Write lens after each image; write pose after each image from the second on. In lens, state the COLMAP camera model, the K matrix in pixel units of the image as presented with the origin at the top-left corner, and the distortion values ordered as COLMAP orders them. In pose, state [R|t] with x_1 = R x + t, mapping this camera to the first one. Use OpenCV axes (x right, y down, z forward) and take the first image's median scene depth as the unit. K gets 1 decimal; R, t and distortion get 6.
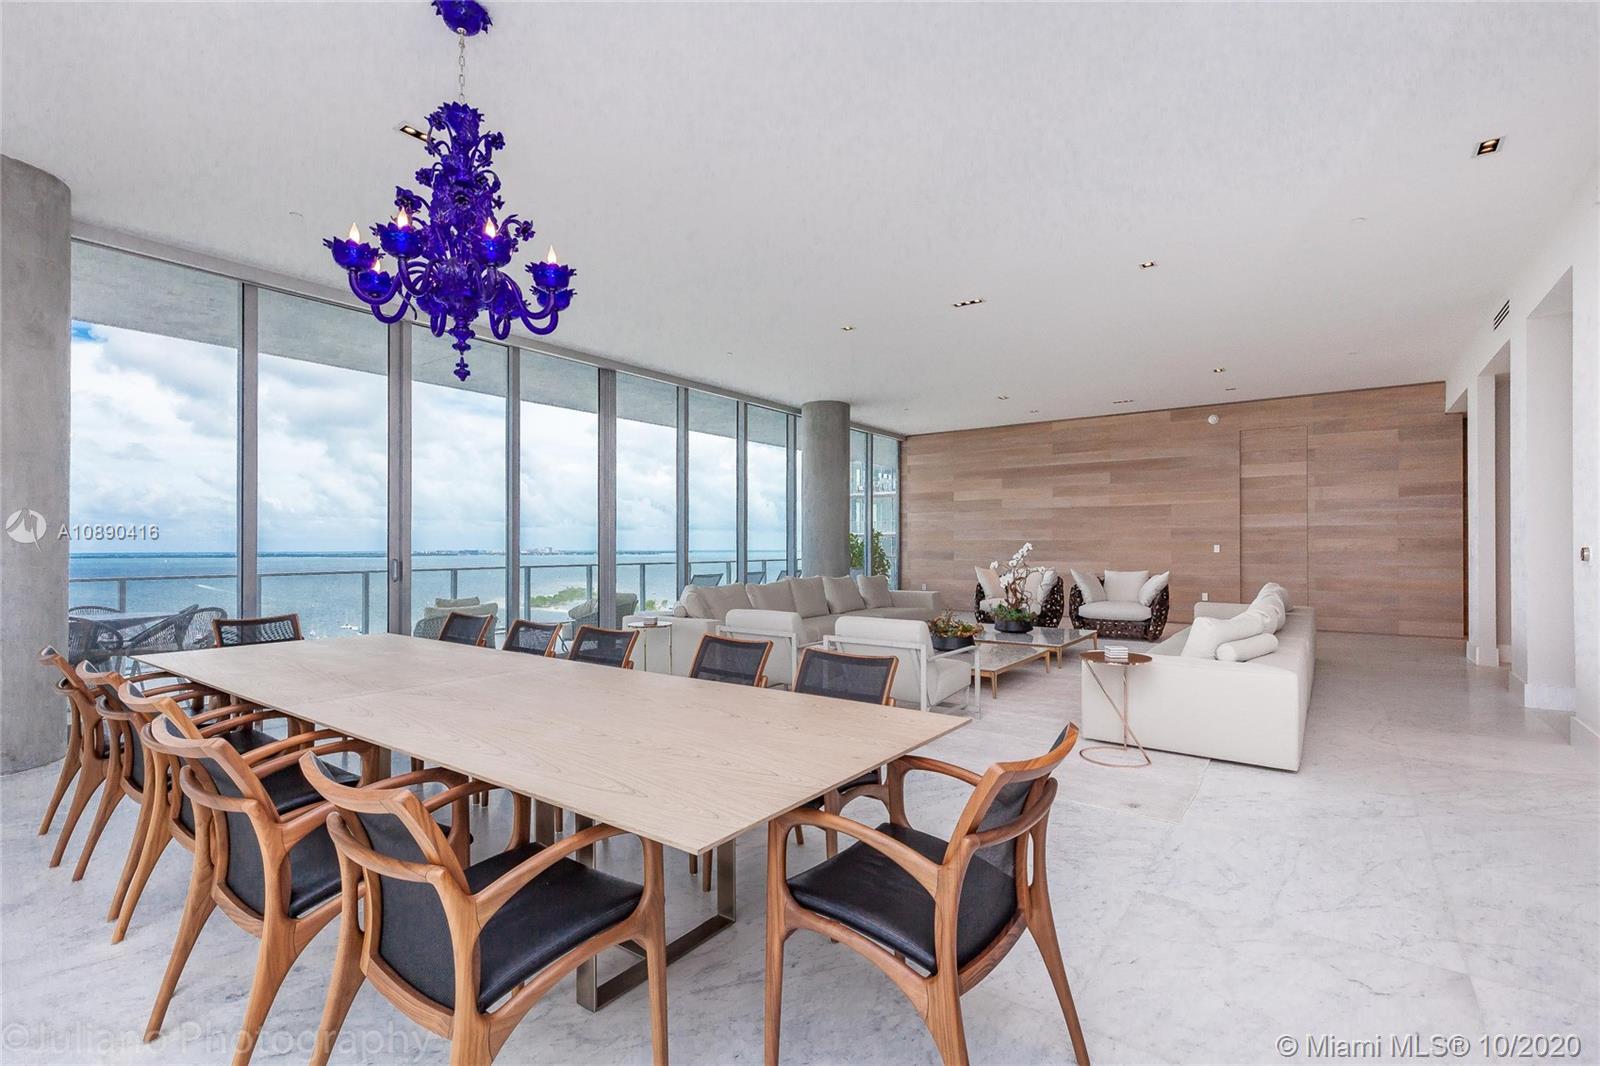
lens RADIAL K [[719.2, 0, 810.4], [0, 719.2, 540.8], [0, 0, 1]] dist [0.000984, 0.000220]
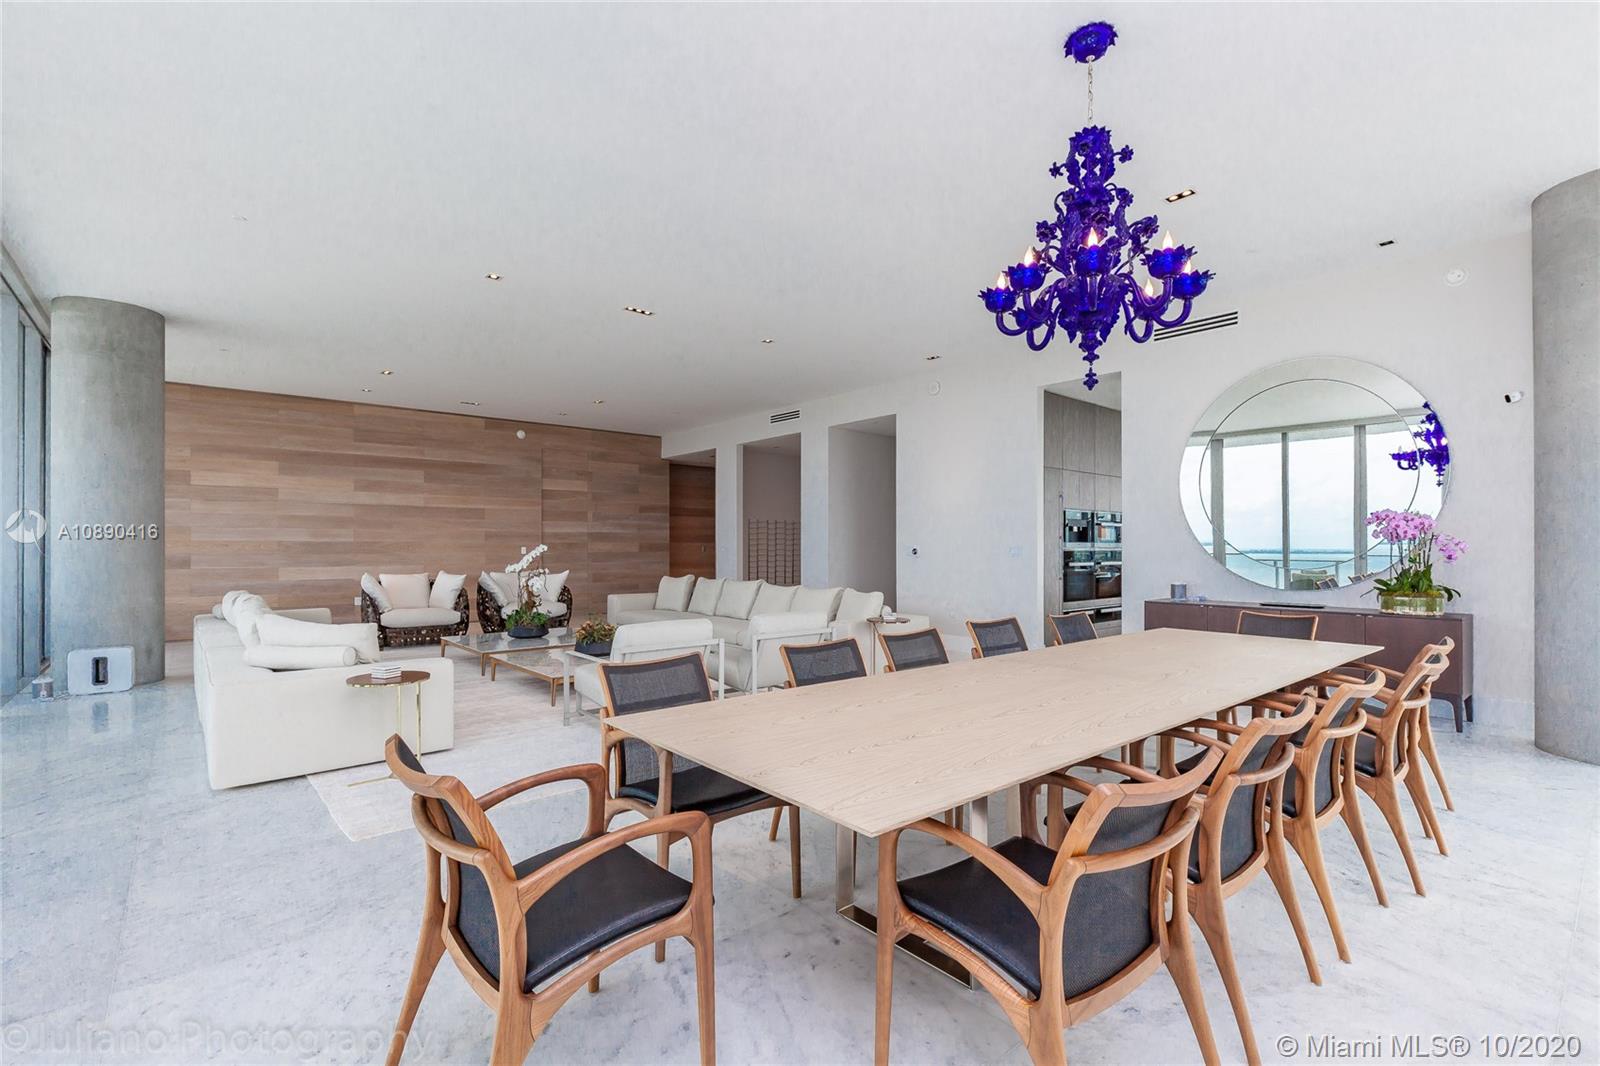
lens RADIAL K [[719.2, 0, 810.4], [0, 719.2, 540.8], [0, 0, 1]] dist [0.000984, 0.000220]
pose [[0.236401, 0.009961, 0.971605, -0.404610], [-0.006025, 0.999943, -0.008786, 0.003098], [-0.971637, -0.003777, 0.236448, 0.289147]]
